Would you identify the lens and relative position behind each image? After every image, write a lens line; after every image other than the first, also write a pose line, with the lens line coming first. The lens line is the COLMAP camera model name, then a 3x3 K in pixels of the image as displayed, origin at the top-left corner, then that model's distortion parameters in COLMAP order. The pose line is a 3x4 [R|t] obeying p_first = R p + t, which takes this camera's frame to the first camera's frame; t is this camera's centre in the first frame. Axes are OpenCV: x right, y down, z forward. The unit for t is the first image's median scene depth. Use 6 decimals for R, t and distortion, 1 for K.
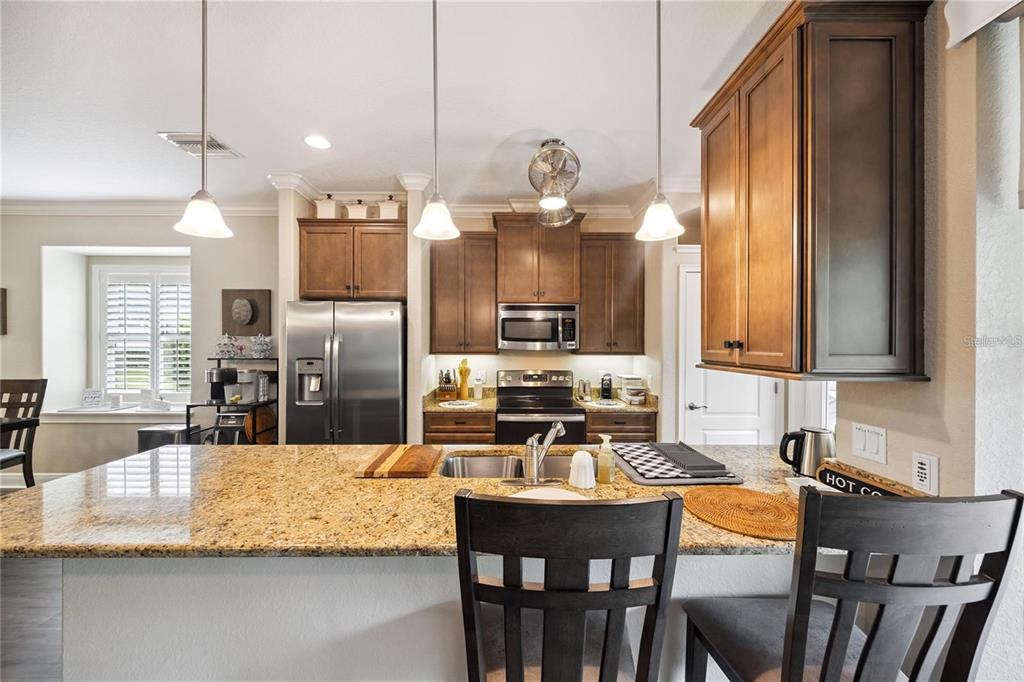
lens RADIAL K [[392.7, 0, 509.9], [0, 392.7, 346.8], [0, 0, 1]] dist [-0.000290, -0.000186]
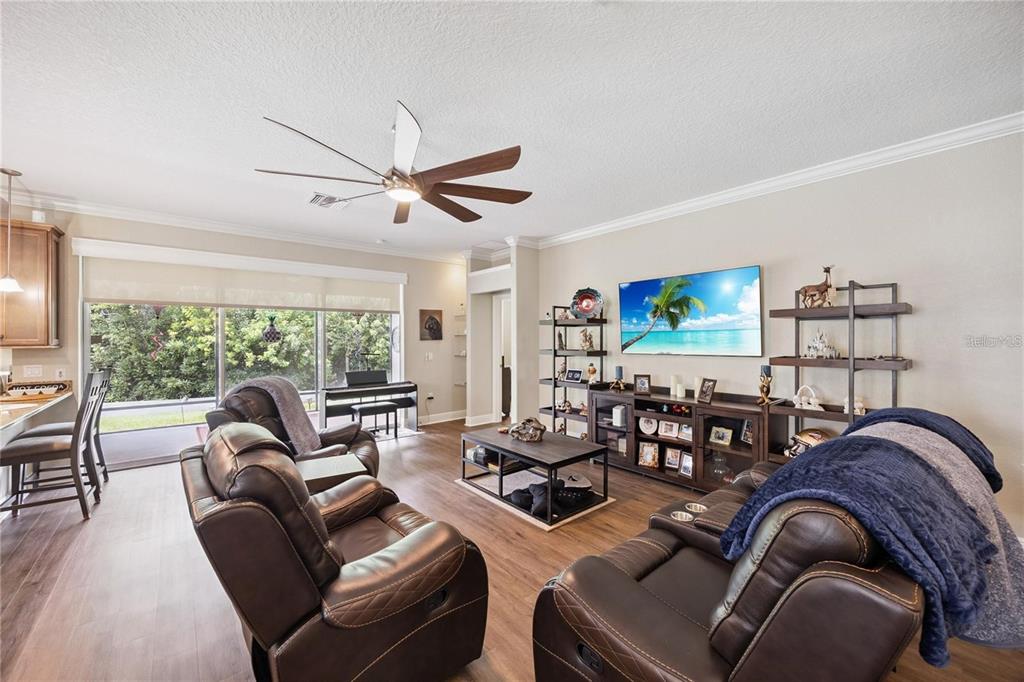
lens RADIAL K [[392.7, 0, 507.5], [0, 392.7, 335.6], [0, 0, 1]] dist [-0.000290, -0.000186]
pose [[-0.647865, 0.003063, 0.761749, -1.194145], [0.007324, 0.999971, 0.002208, 0.000775], [-0.761720, 0.007010, -0.647868, 0.076060]]
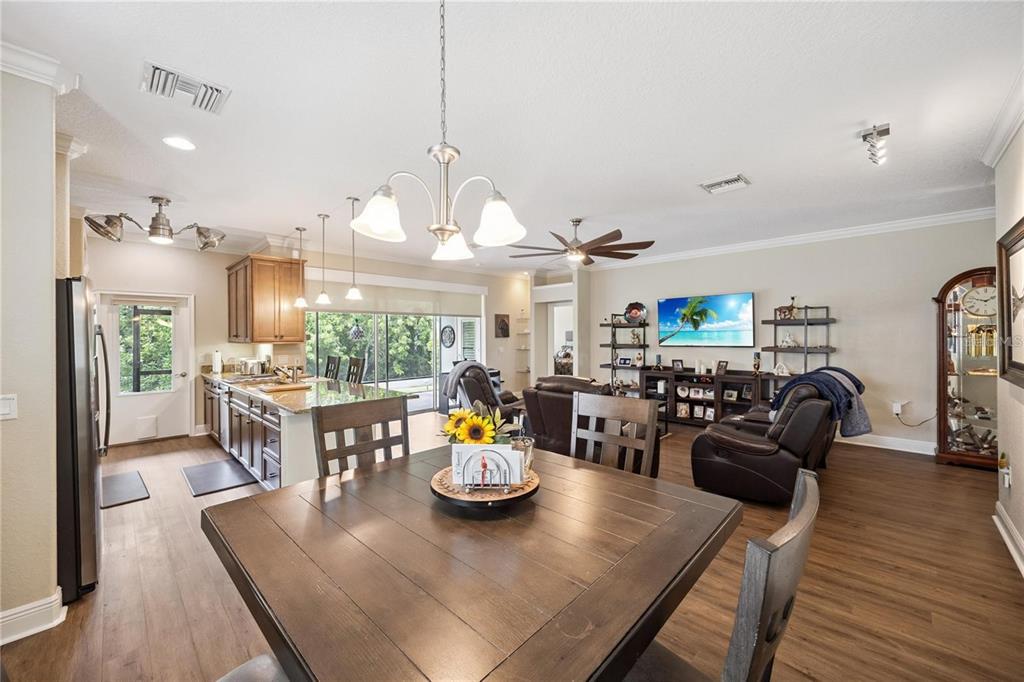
lens RADIAL K [[392.7, 0, 508.0], [0, 392.7, 335.8], [0, 0, 1]] dist [-0.000290, -0.000186]
pose [[-0.714607, -0.002619, 0.699522, -1.264091], [0.007216, 0.999912, 0.011116, -0.011840], [-0.699489, 0.012991, -0.714525, 0.783030]]
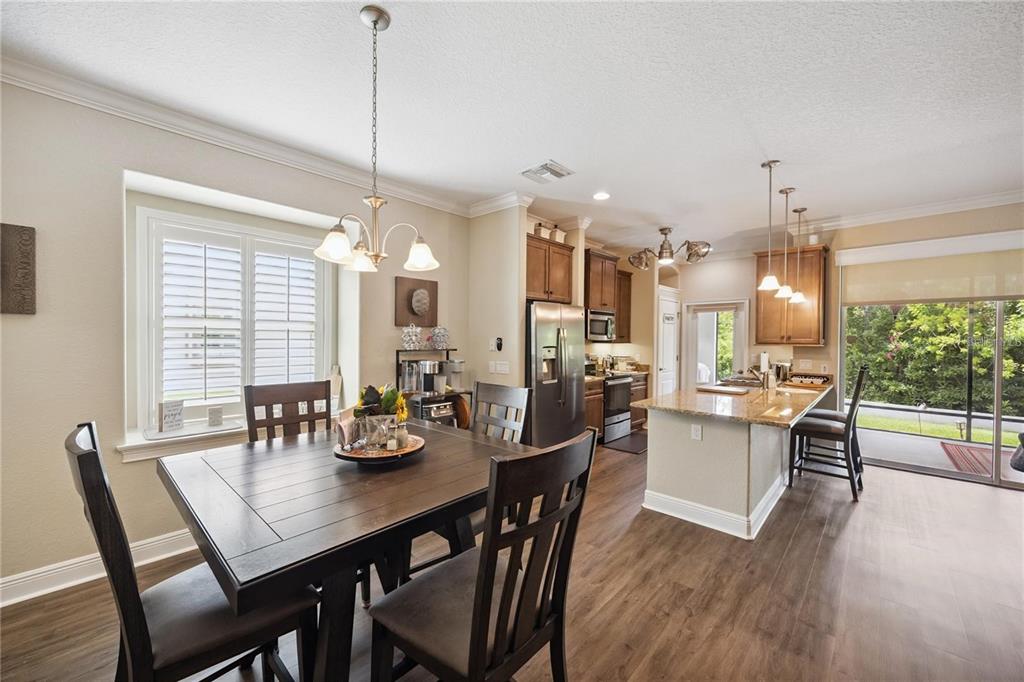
lens RADIAL K [[392.7, 0, 505.1], [0, 392.7, 341.5], [0, 0, 1]] dist [-0.000290, -0.000186]
pose [[0.690390, -0.006780, 0.723405, -1.222910], [0.001062, 0.999965, 0.008358, -0.000217], [-0.723436, -0.005002, 0.690373, 0.176493]]
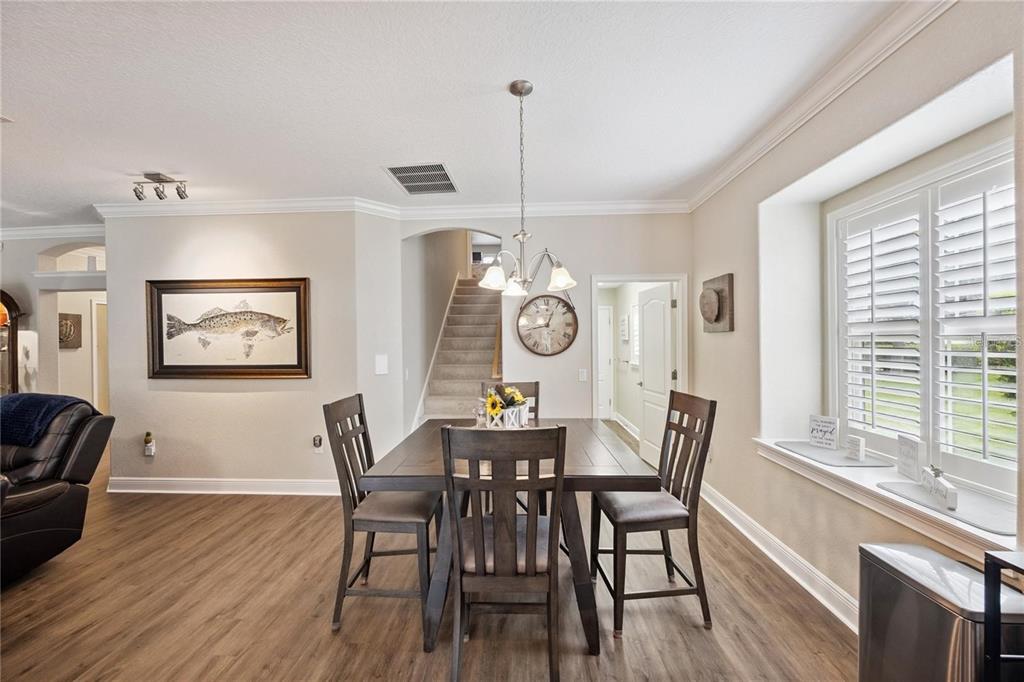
lens RADIAL K [[392.7, 0, 515.2], [0, 392.7, 344.0], [0, 0, 1]] dist [-0.000290, -0.000186]
pose [[-0.078125, -0.004626, -0.996933, -0.462699], [0.000502, 0.999989, -0.004680, -0.003557], [0.996943, -0.000867, -0.078122, 0.622874]]
